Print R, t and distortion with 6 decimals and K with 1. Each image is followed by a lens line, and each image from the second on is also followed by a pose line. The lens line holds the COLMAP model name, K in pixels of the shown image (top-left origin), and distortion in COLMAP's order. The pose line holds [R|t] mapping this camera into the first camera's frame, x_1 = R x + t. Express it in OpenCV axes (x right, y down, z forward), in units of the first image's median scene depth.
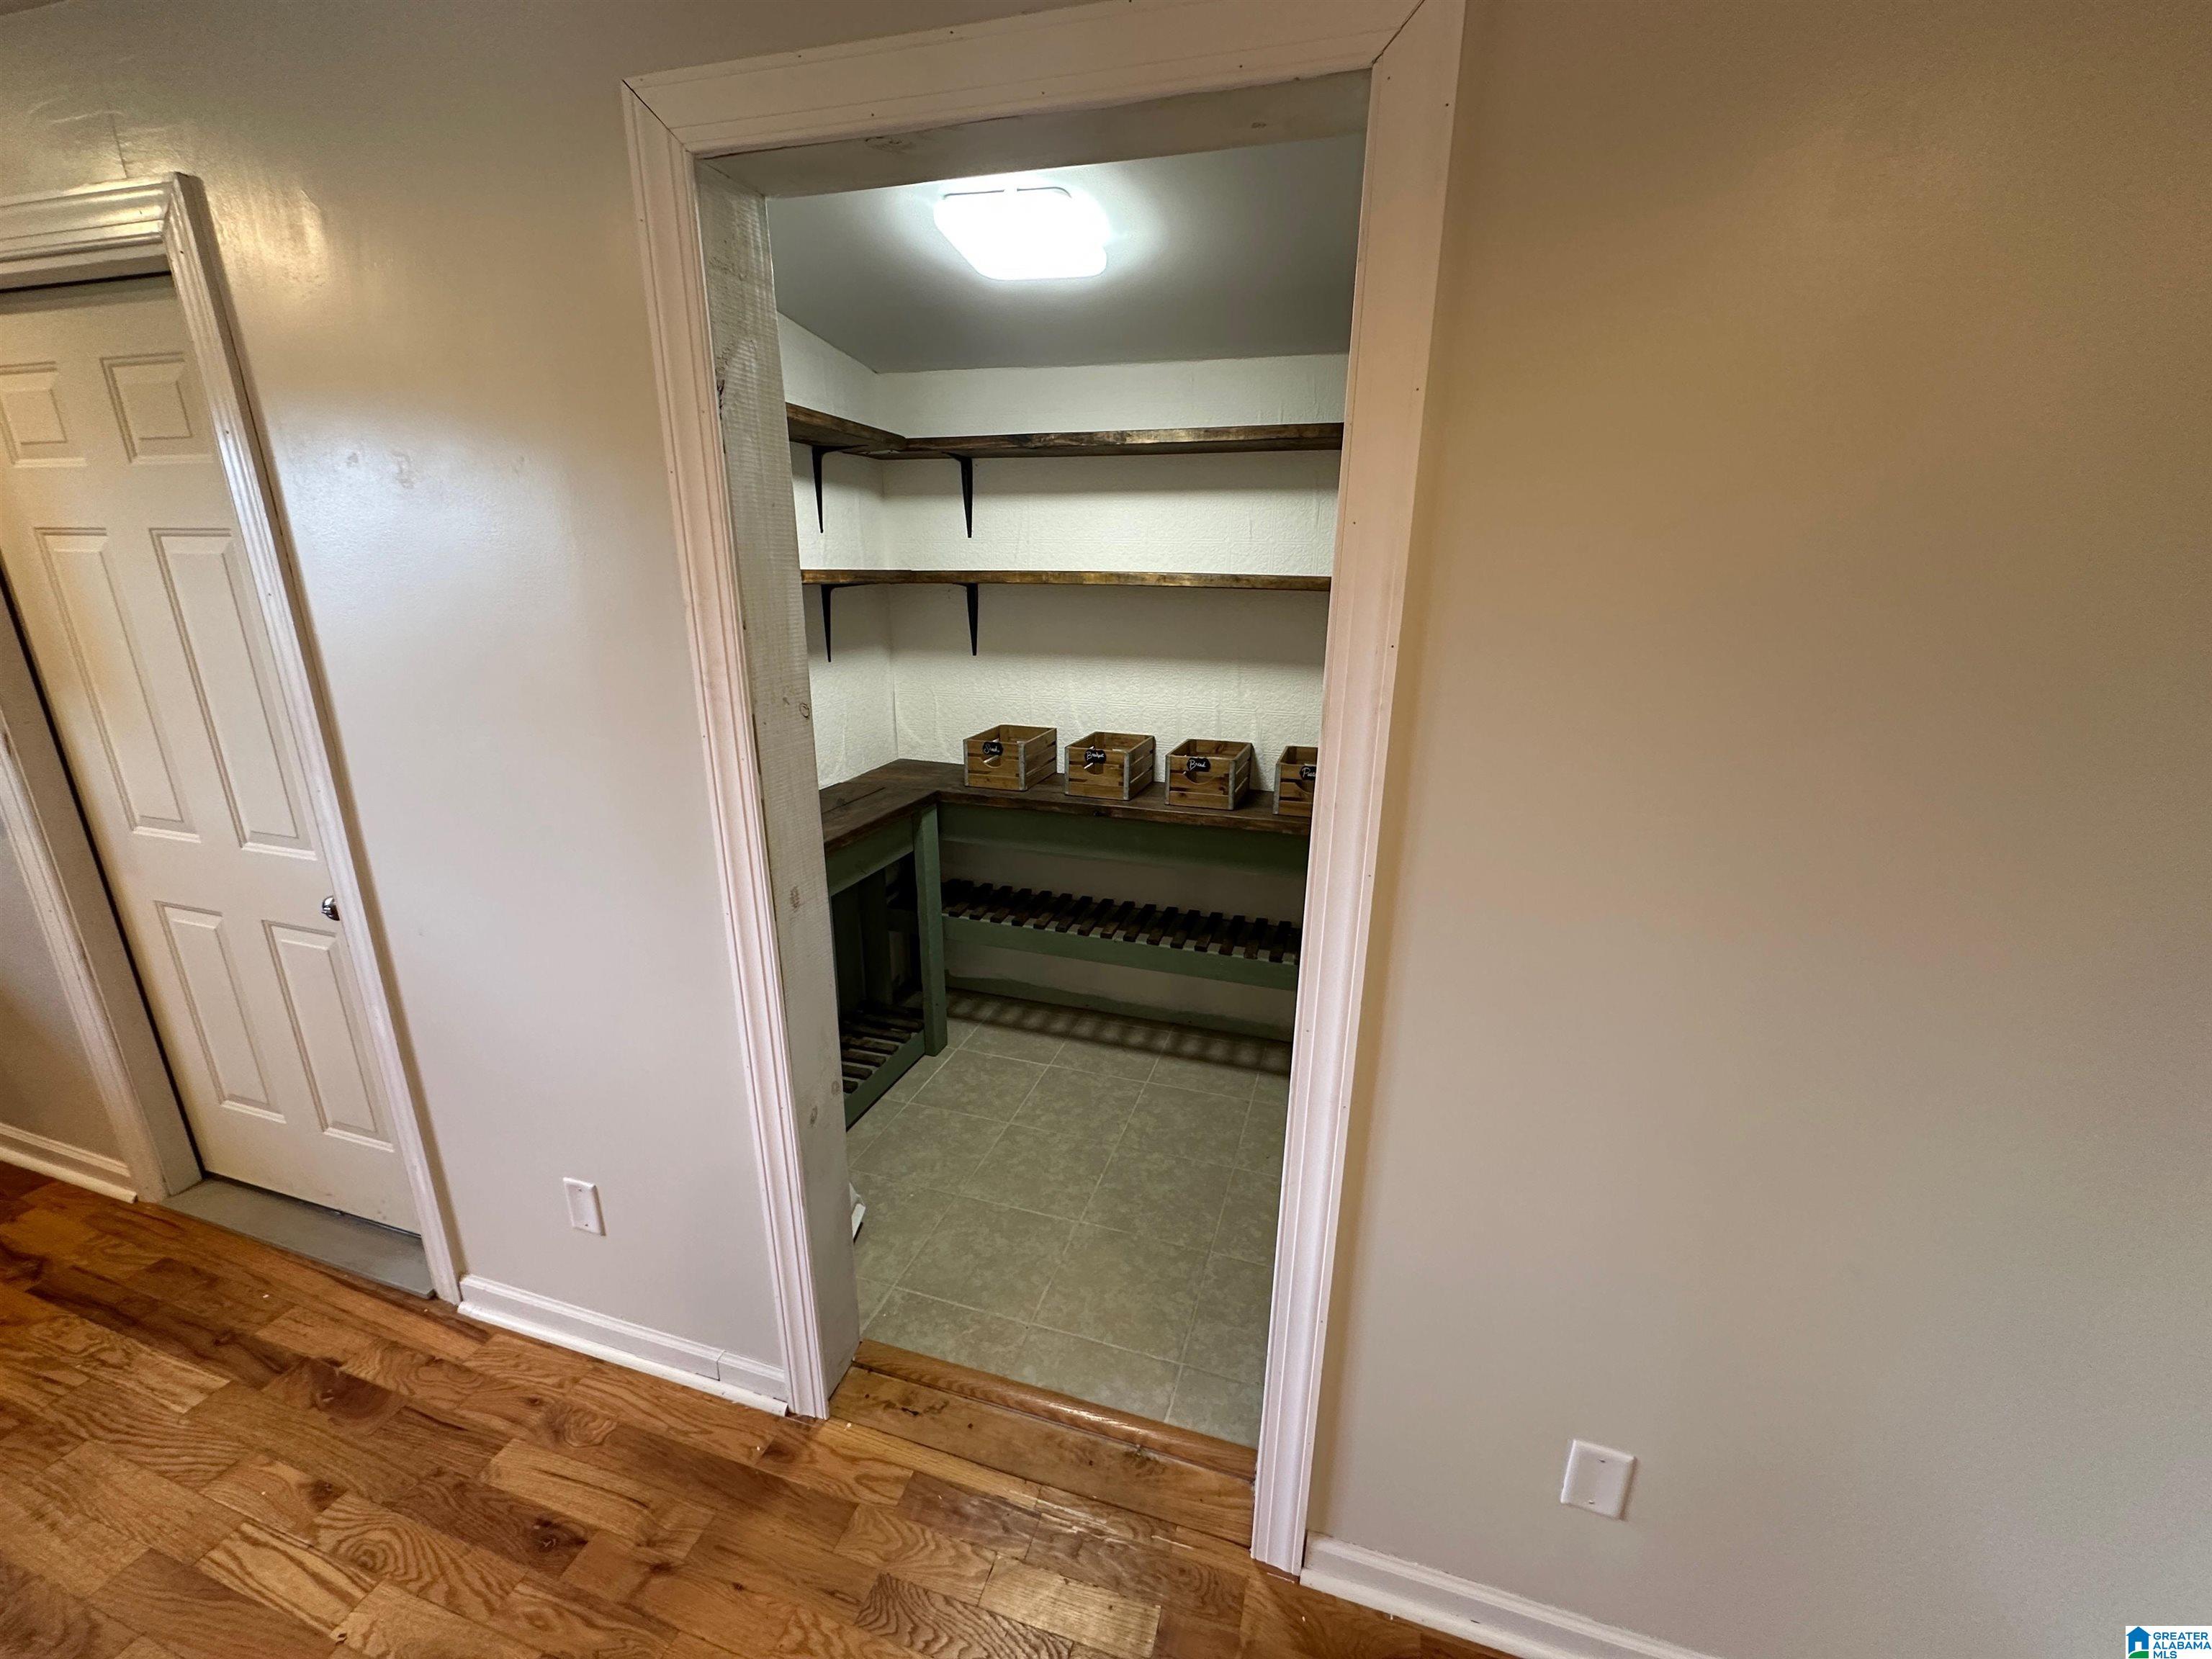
lens RADIAL K [[886.8, 0, 1118.2], [0, 886.8, 829.0], [0, 0, 1]] dist [-0.001408, 0.000928]
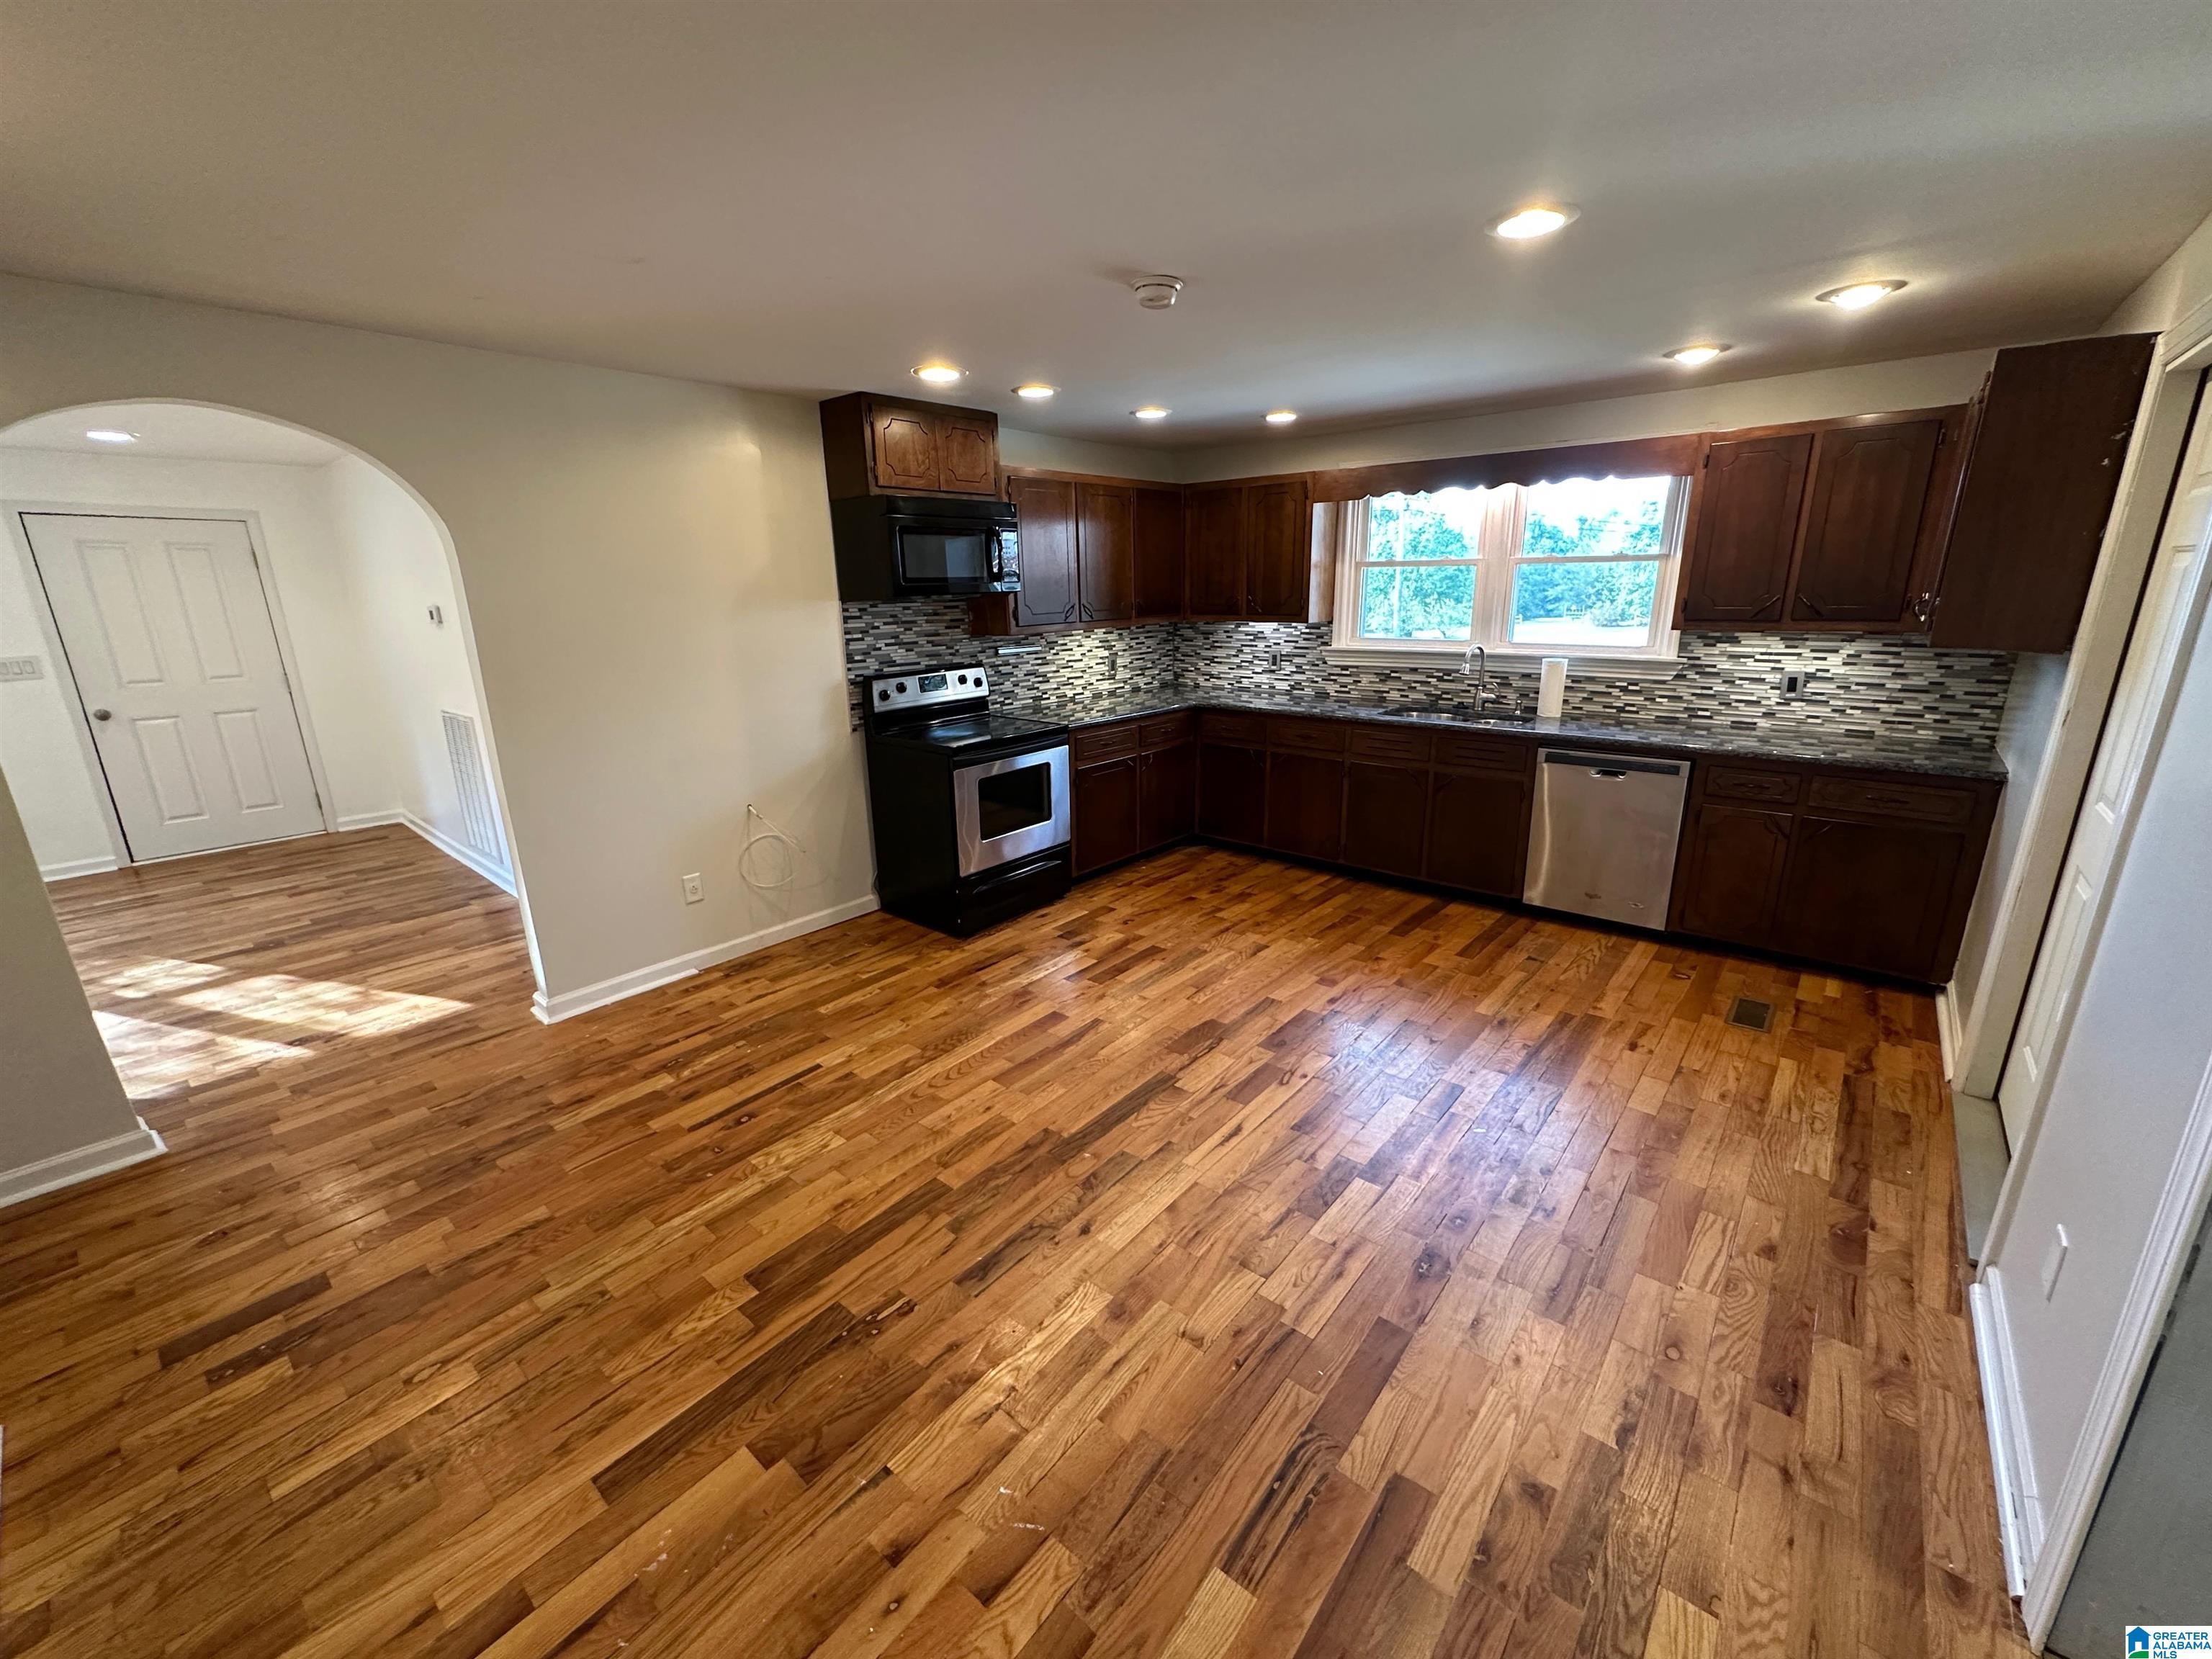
lens RADIAL K [[886.8, 0, 1107.0], [0, 886.8, 827.0], [0, 0, 1]] dist [-0.001408, 0.000928]
pose [[-0.396464, 0.237718, -0.886739, 0.502248], [-0.259029, 0.897684, 0.356465, -0.058357], [0.880750, 0.371017, -0.294324, 0.224237]]
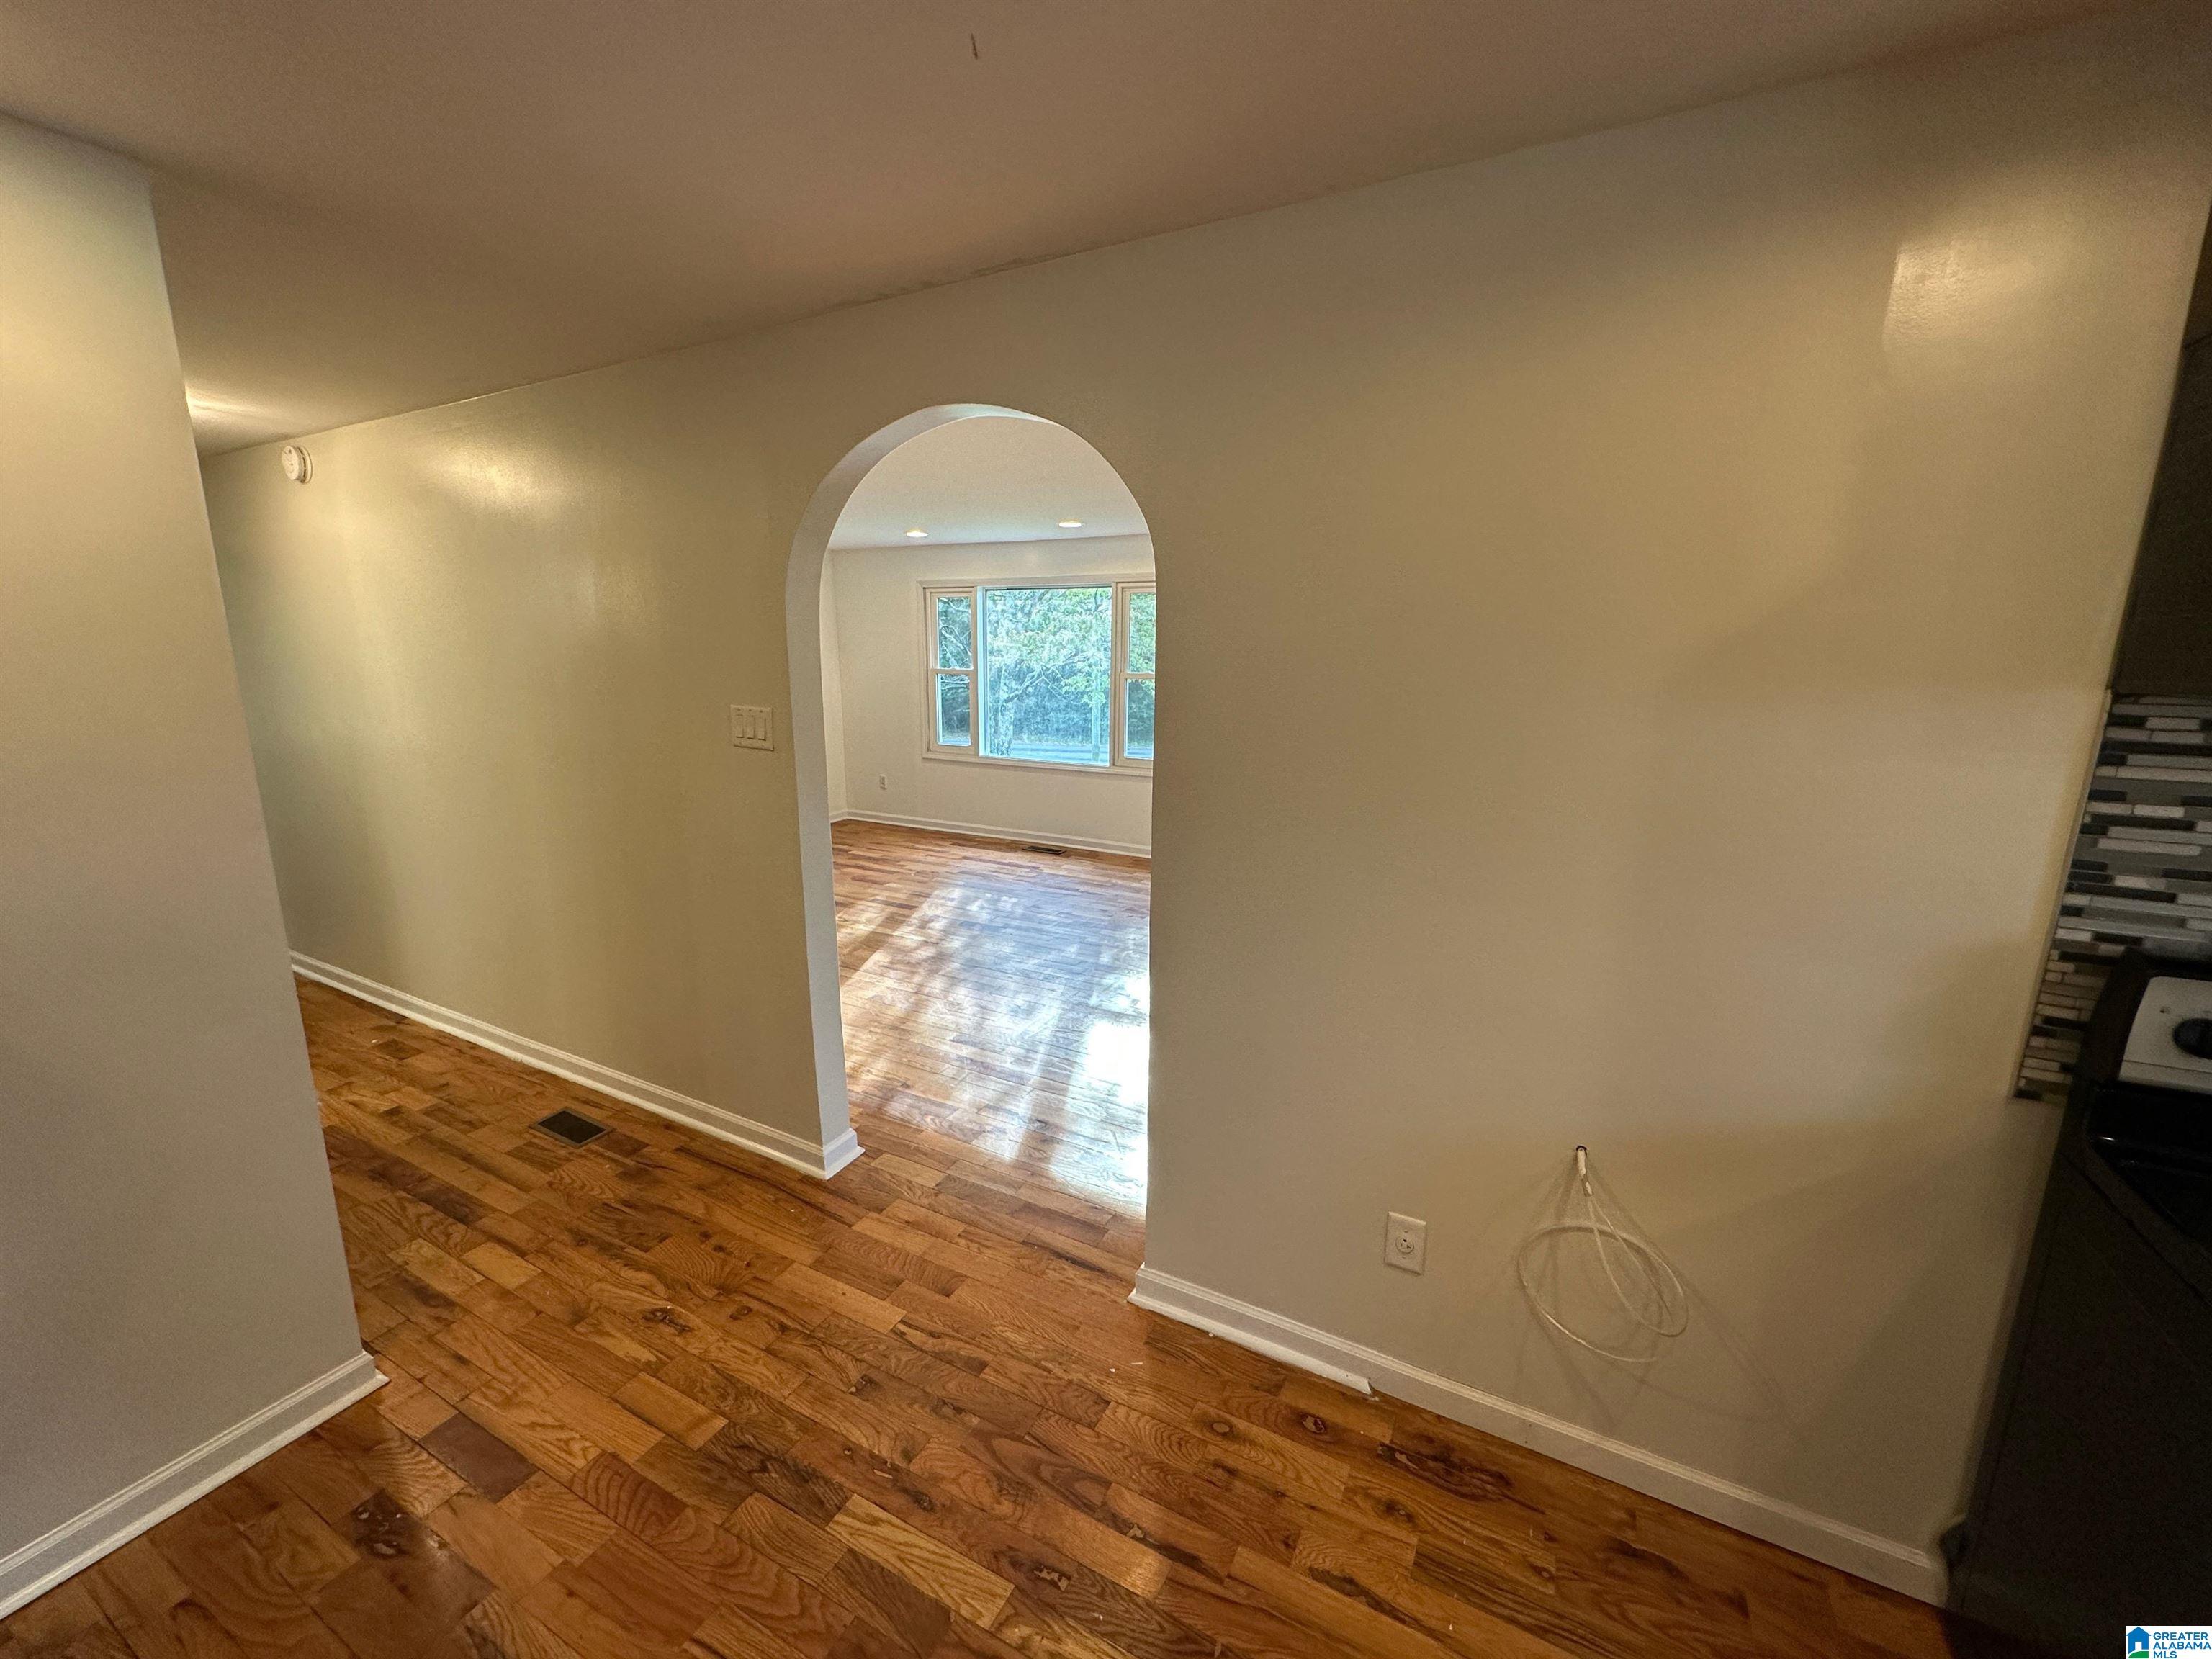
lens RADIAL K [[886.8, 0, 1102.8], [0, 886.8, 832.6], [0, 0, 1]] dist [-0.001408, 0.000928]
pose [[-0.980275, -0.062356, 0.187543, -0.759772], [0.035318, 0.878379, 0.476658, 0.155065], [-0.194456, 0.473879, -0.858851, -0.480325]]
